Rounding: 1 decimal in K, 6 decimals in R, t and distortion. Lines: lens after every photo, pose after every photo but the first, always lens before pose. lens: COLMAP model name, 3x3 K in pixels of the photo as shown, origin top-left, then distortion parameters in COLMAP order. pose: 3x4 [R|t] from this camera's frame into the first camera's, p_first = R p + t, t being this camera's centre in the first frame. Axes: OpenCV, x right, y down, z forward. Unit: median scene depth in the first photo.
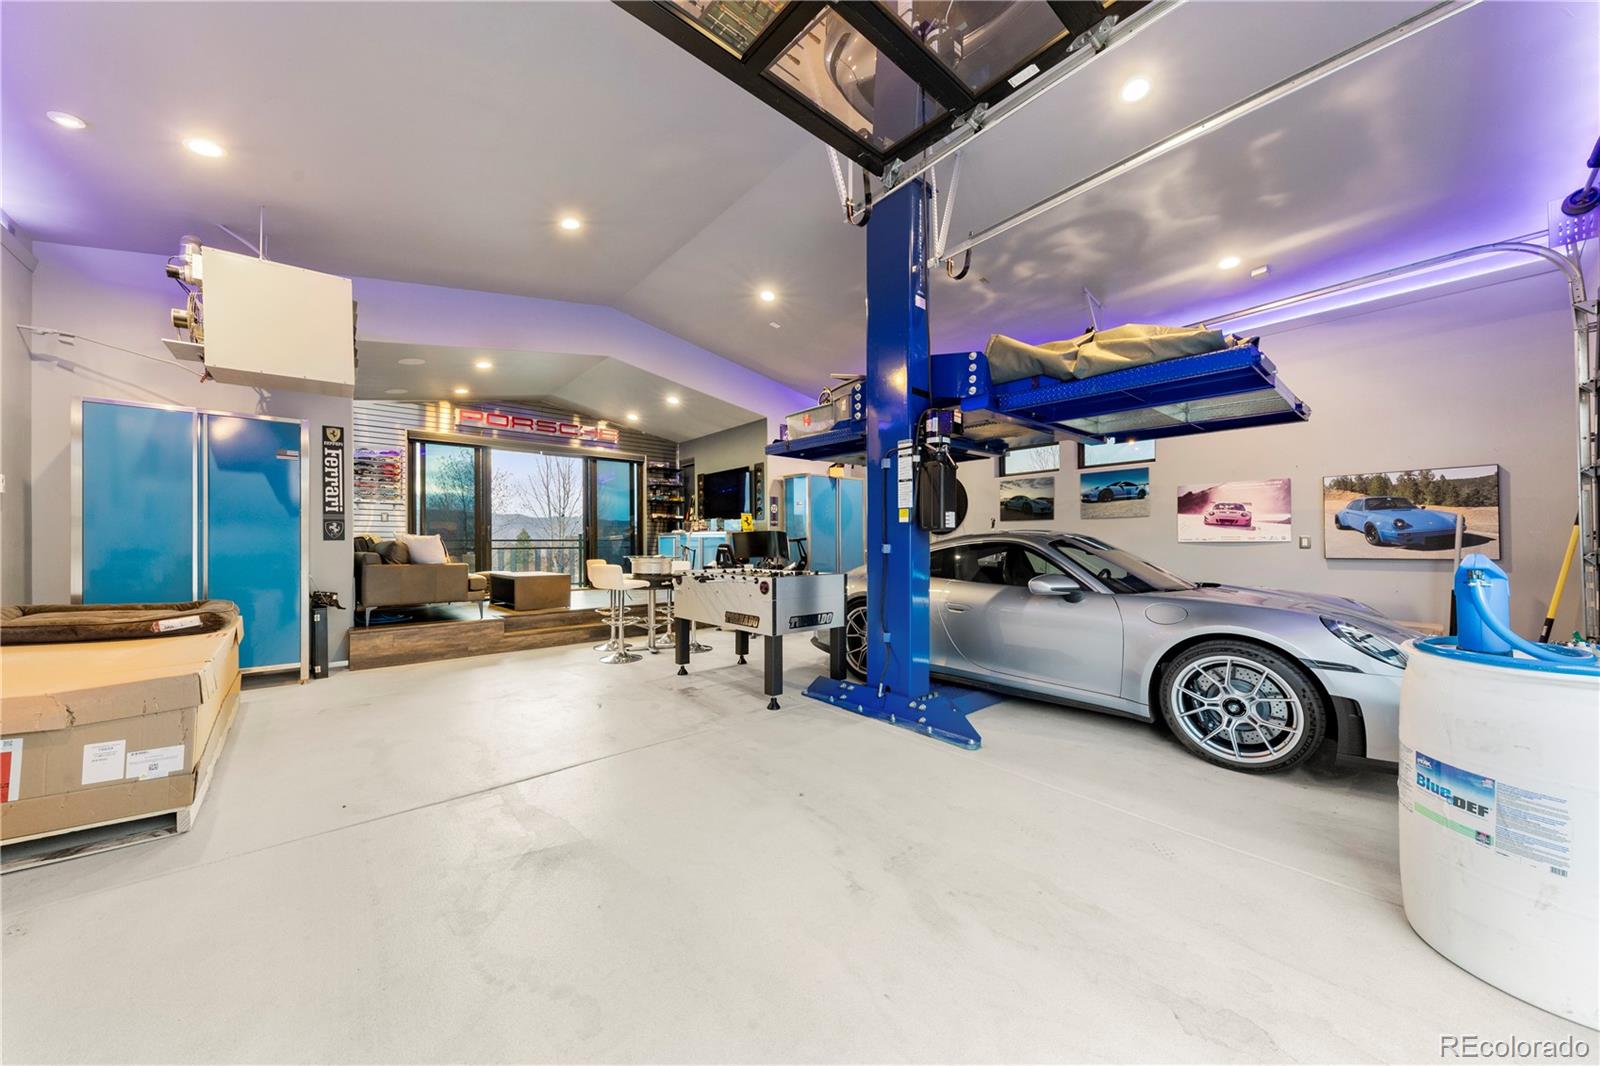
lens RADIAL K [[559.4, 0, 806.2], [0, 559.4, 539.8], [0, 0, 1]] dist [0.001724, 0.000040]
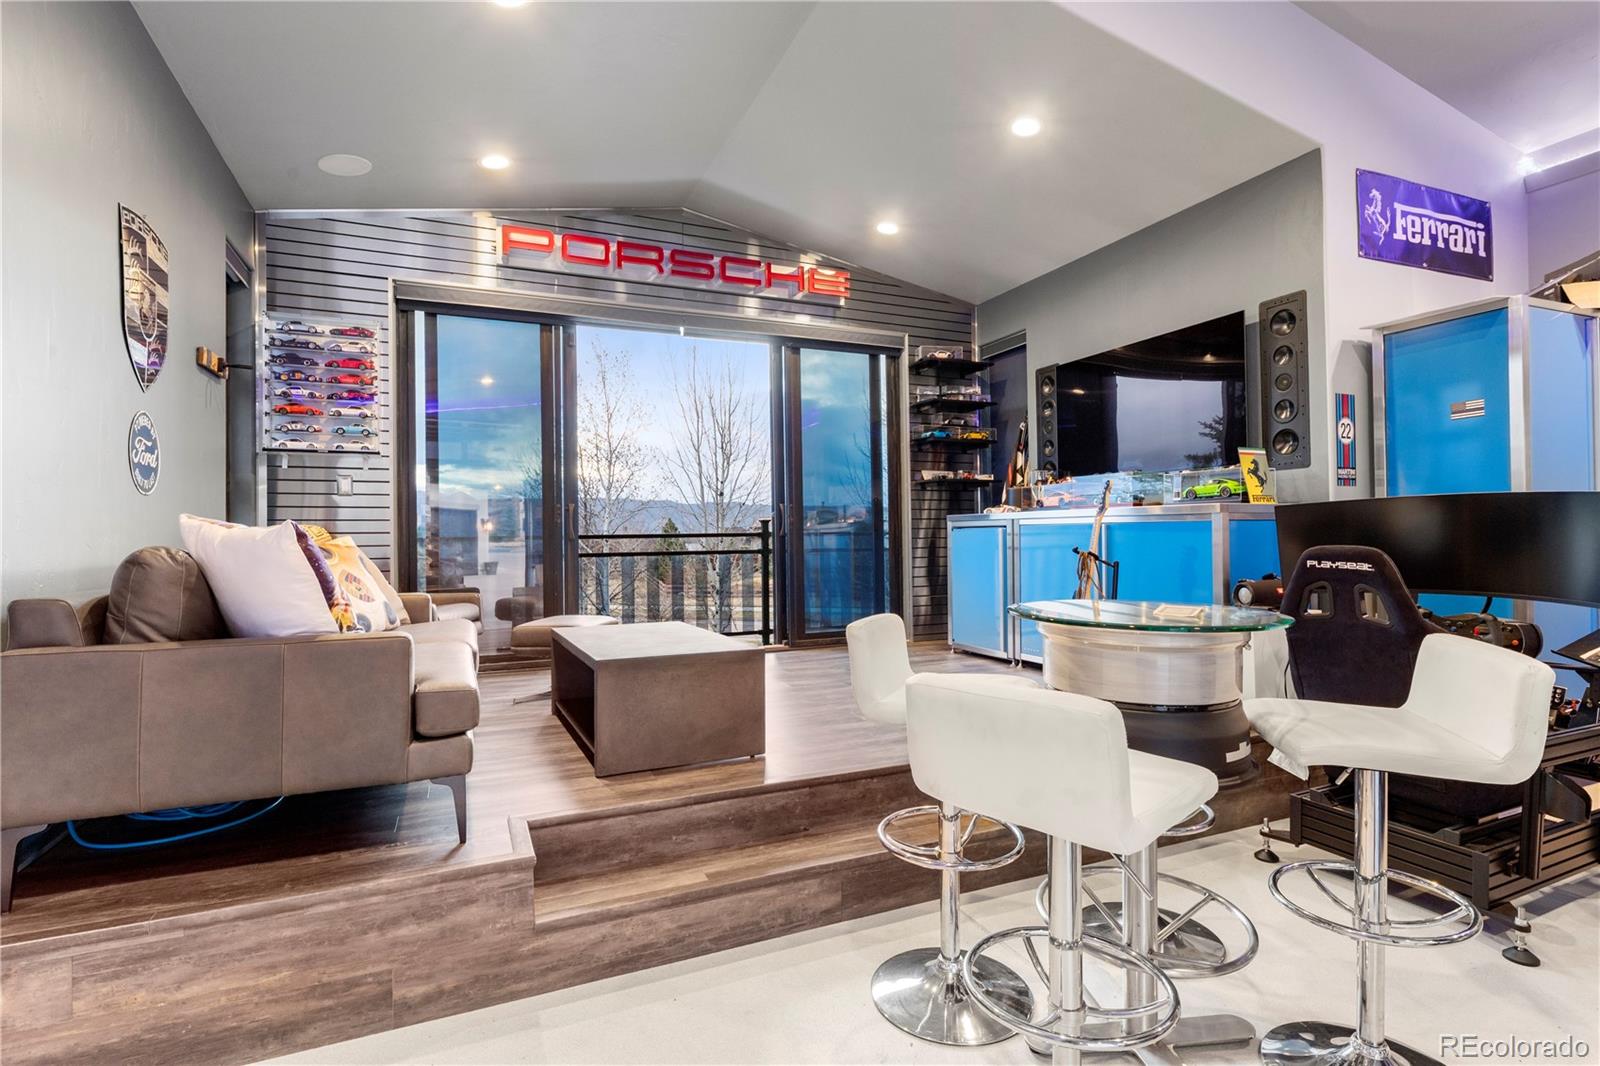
lens RADIAL K [[790.0, 0, 801.9], [0, 790.0, 533.3], [0, 0, 1]] dist [-0.028505, -0.000322]
pose [[0.953978, -0.007831, -0.299775, -0.206615], [0.009050, 0.999955, 0.002679, -0.001666], [0.299740, -0.005269, 0.954006, 0.453405]]
